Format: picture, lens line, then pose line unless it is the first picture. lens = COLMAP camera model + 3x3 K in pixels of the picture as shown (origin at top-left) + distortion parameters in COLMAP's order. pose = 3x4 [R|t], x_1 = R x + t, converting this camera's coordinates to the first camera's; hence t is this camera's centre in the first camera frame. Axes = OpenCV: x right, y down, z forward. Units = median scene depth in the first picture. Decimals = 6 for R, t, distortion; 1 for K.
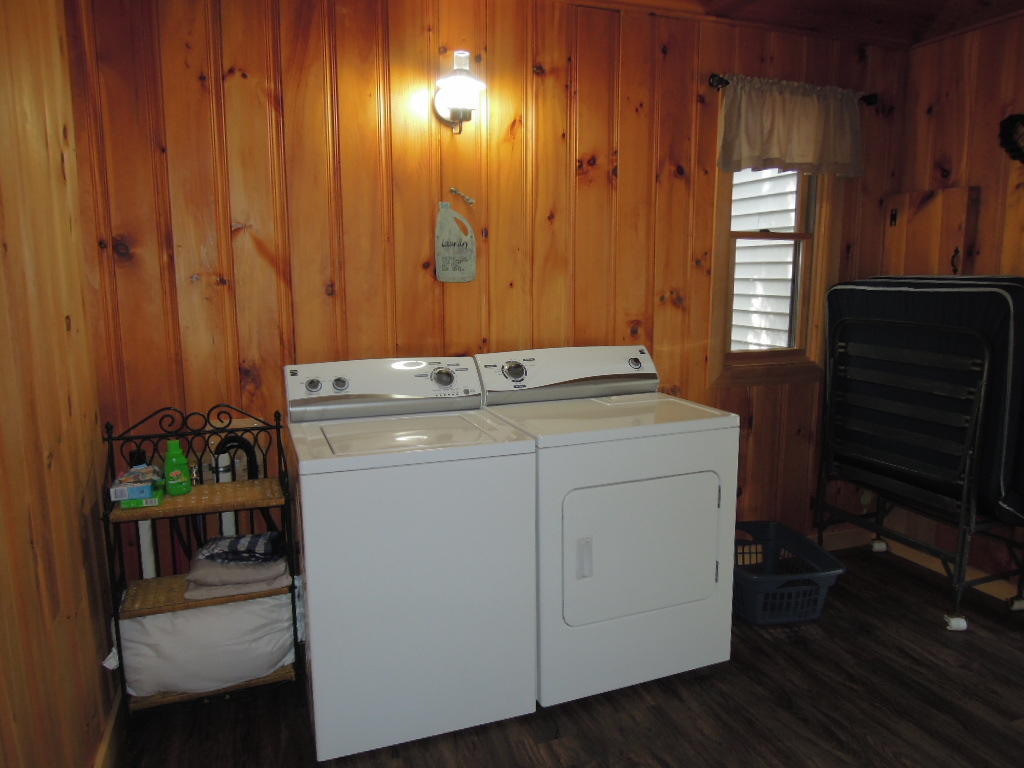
lens RADIAL K [[729.0, 0, 509.1], [0, 729.0, 383.6], [0, 0, 1]] dist [-0.019562, -0.004990]
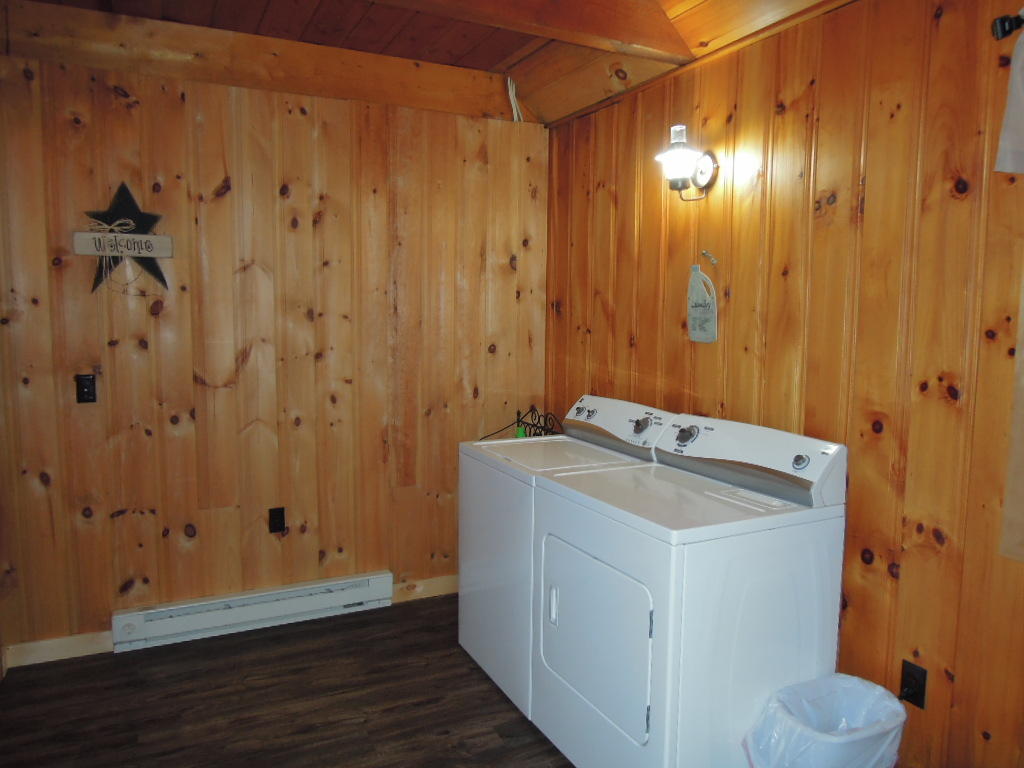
lens RADIAL K [[729.0, 0, 513.7], [0, 729.0, 379.3], [0, 0, 1]] dist [-0.019562, -0.004990]
pose [[0.099344, 0.101825, -0.989830, 0.913680], [-0.170956, 0.981706, 0.083831, -0.129531], [0.980258, 0.160889, 0.114934, 0.639754]]
